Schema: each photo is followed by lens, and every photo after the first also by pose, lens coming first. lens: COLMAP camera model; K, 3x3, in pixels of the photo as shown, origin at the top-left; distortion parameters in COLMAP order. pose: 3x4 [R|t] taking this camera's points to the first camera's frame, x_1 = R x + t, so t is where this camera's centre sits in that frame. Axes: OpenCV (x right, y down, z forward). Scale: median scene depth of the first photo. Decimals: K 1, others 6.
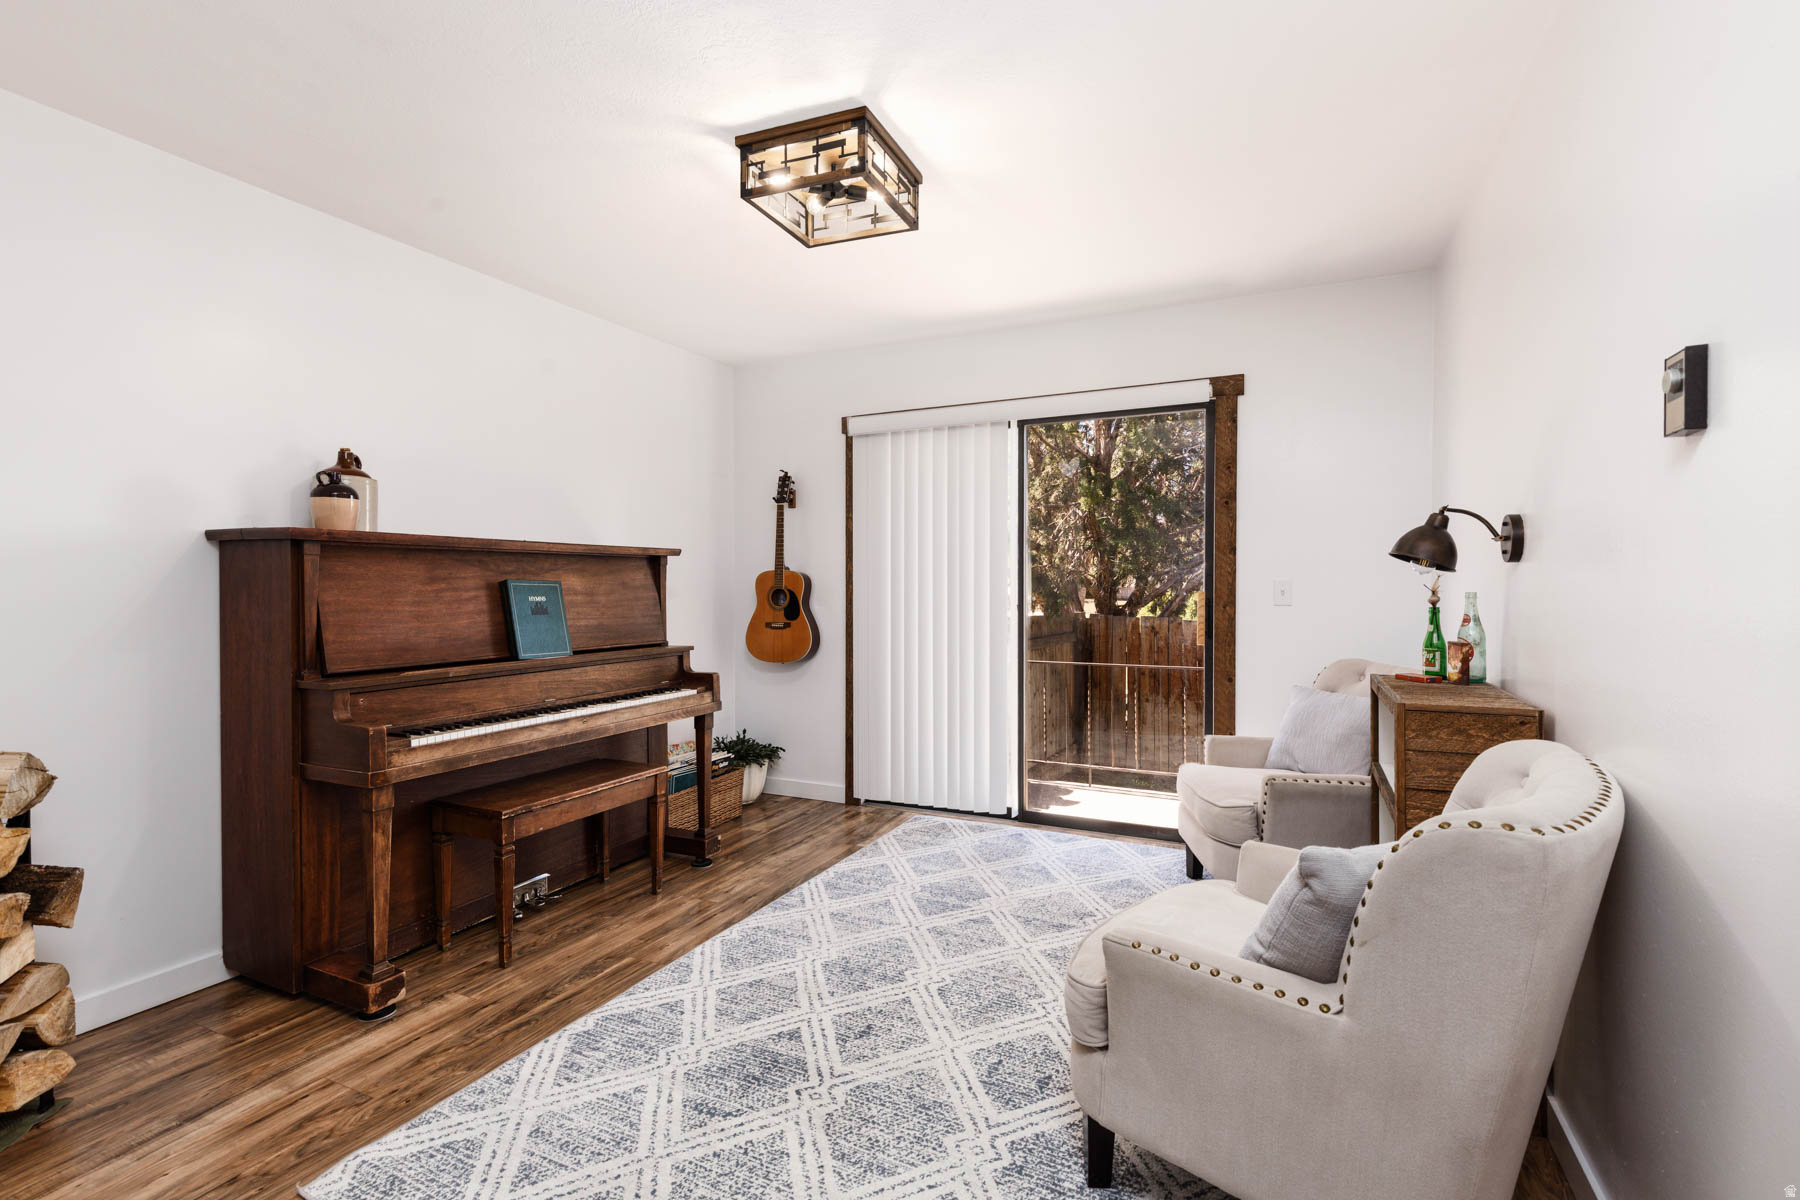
lens RADIAL K [[825.4, 0, 899.7], [0, 825.4, 594.3], [0, 0, 1]] dist [0.001311, -0.000074]
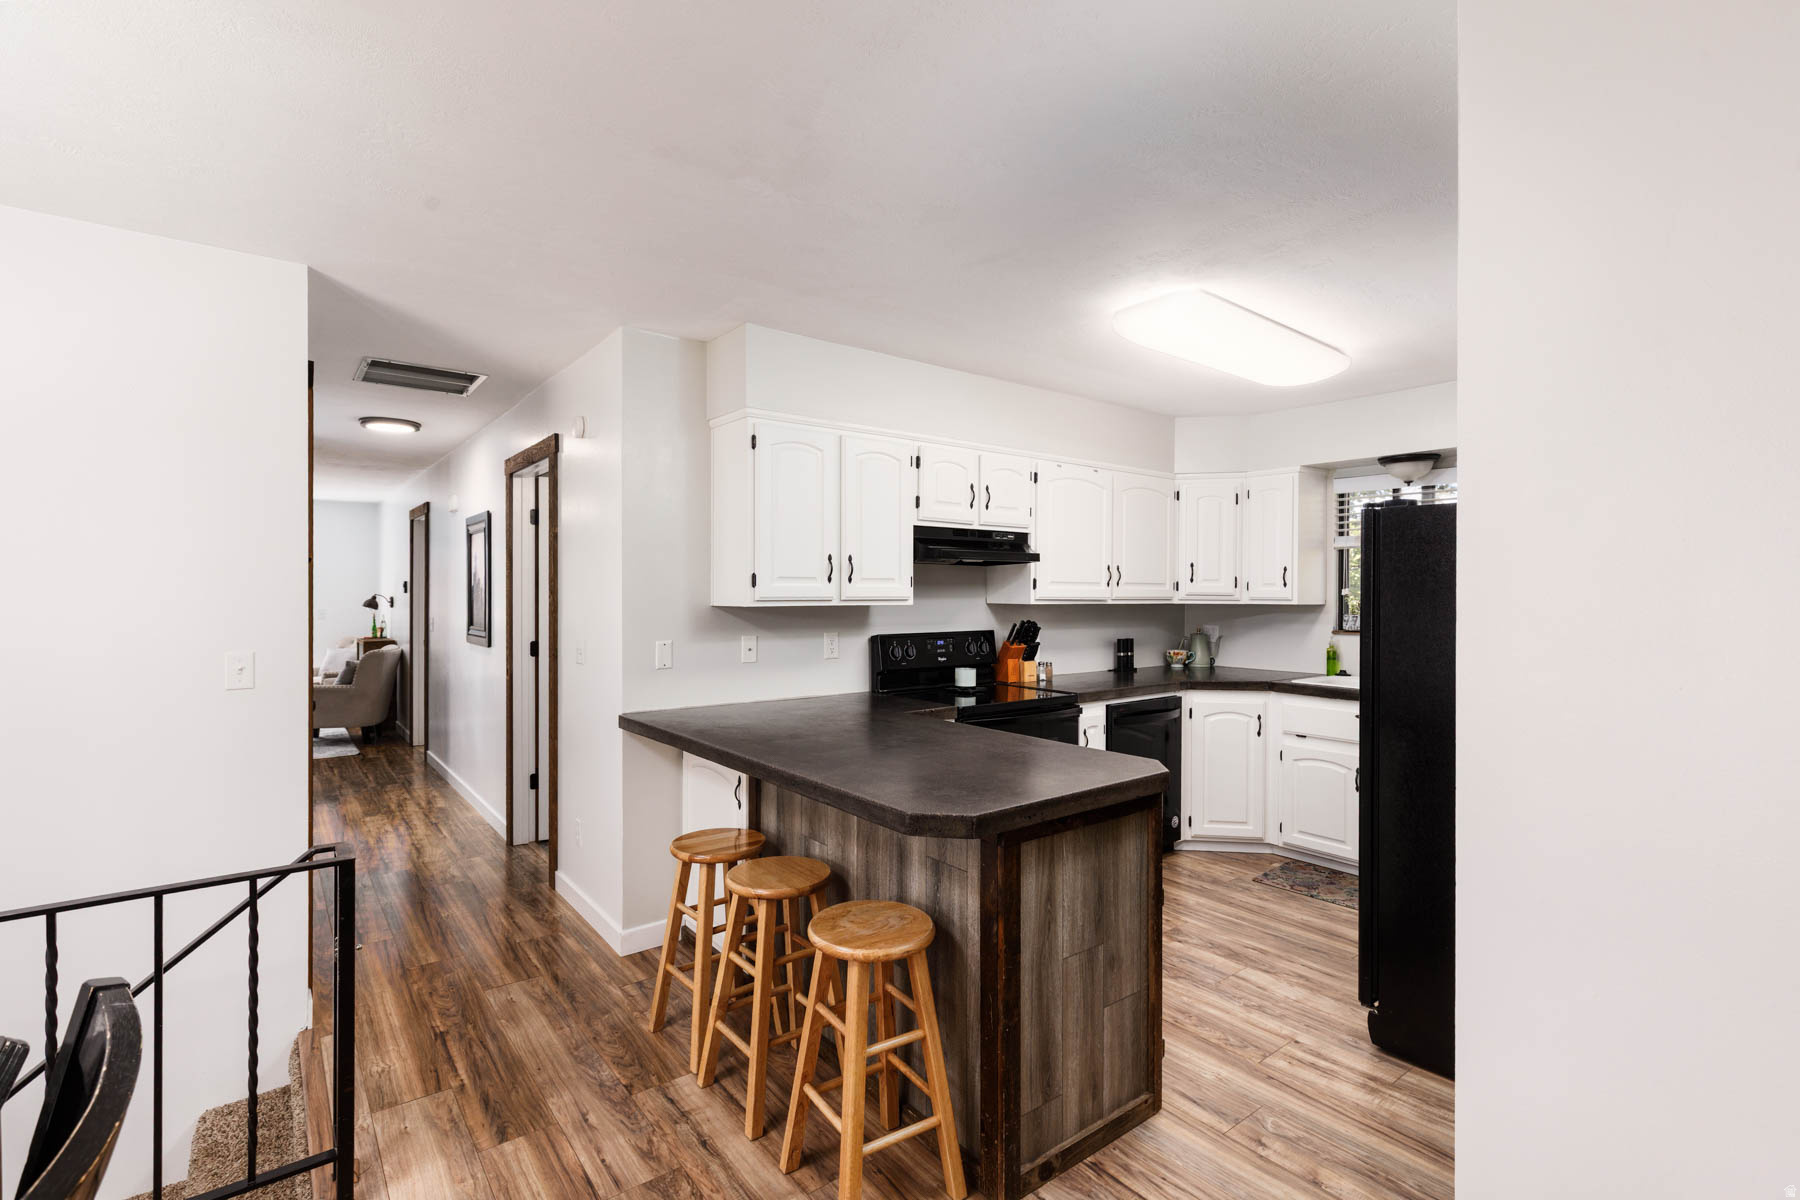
lens RADIAL K [[825.4, 0, 898.1], [0, 825.4, 603.5], [0, 0, 1]] dist [0.001311, -0.000074]
pose [[0.451813, -0.002632, 0.892109, -1.739400], [0.014112, 0.999892, -0.004197, -0.006343], [-0.892001, 0.014486, 0.451801, -3.018187]]
